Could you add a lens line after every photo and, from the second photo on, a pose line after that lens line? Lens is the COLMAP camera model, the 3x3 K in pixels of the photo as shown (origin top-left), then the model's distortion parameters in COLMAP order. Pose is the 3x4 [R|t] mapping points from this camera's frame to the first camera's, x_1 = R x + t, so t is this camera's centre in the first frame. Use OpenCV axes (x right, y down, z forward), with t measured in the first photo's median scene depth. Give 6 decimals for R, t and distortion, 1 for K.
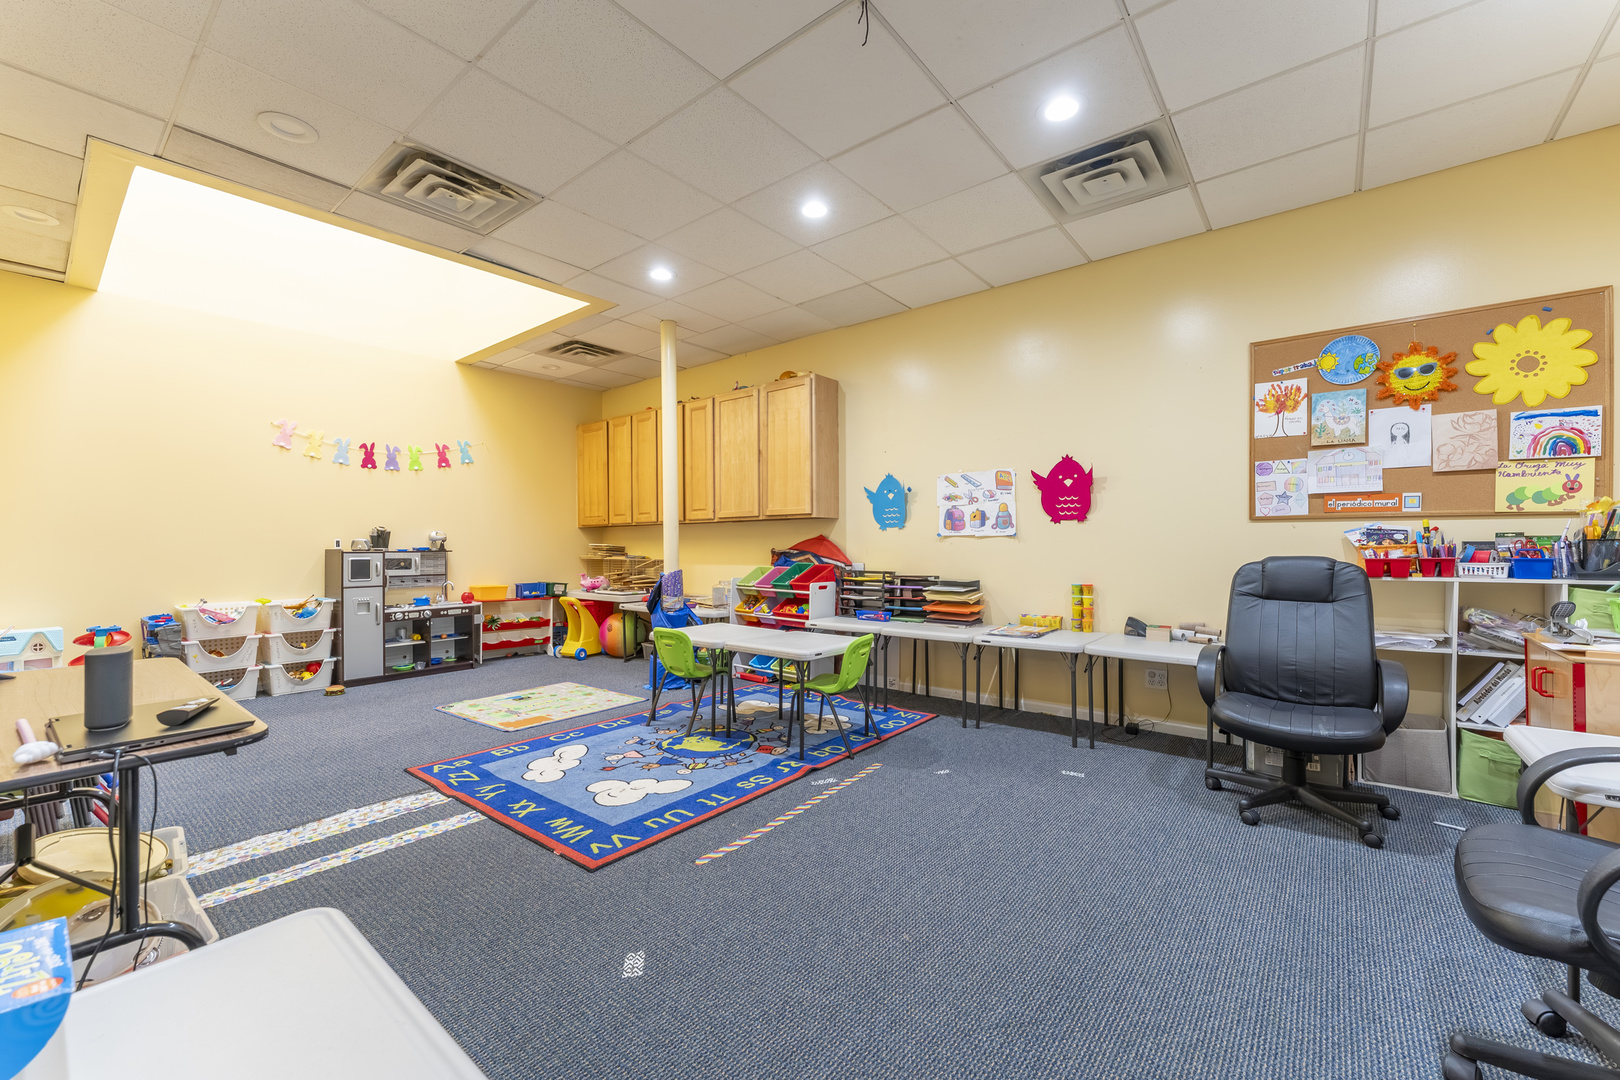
lens RADIAL K [[640.6, 0, 814.5], [0, 640.6, 545.3], [0, 0, 1]] dist [-0.026144, 0.004239]
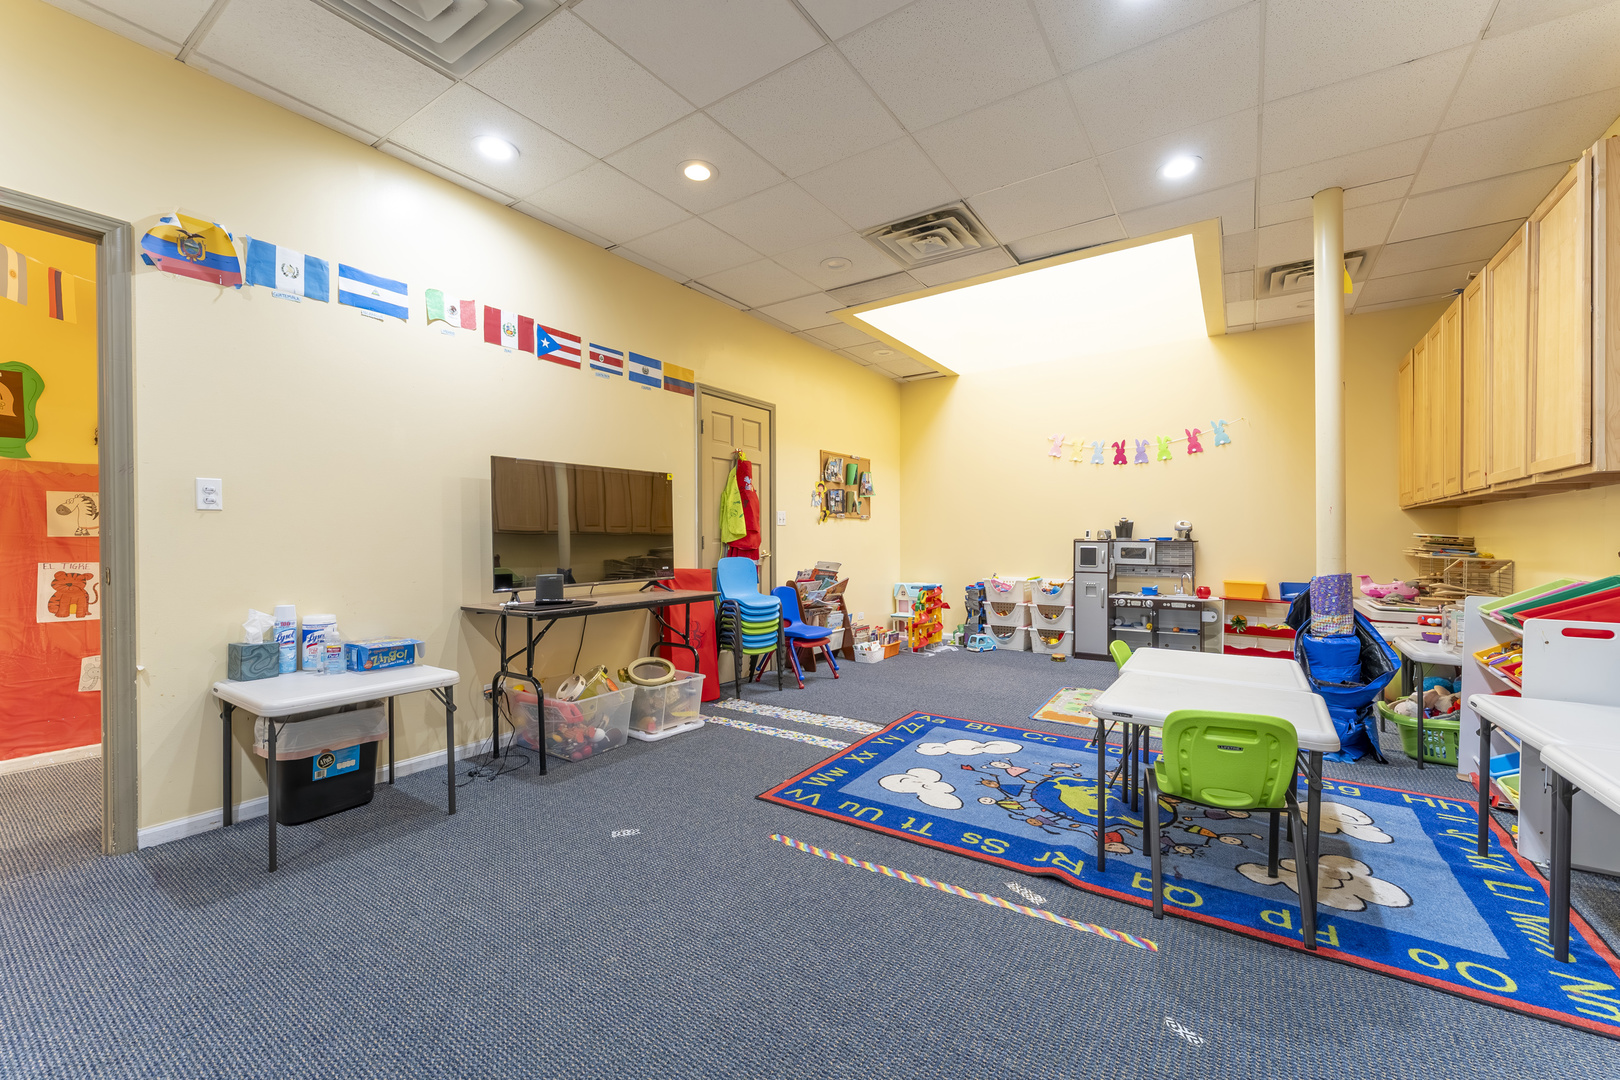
lens RADIAL K [[640.6, 0, 814.5], [0, 640.6, 545.3], [0, 0, 1]] dist [-0.026144, 0.004239]
pose [[0.077346, 0.015974, -0.996876, 0.556033], [0.001101, 0.999870, 0.016107, -0.001534], [0.997004, -0.002344, 0.077318, 0.628209]]
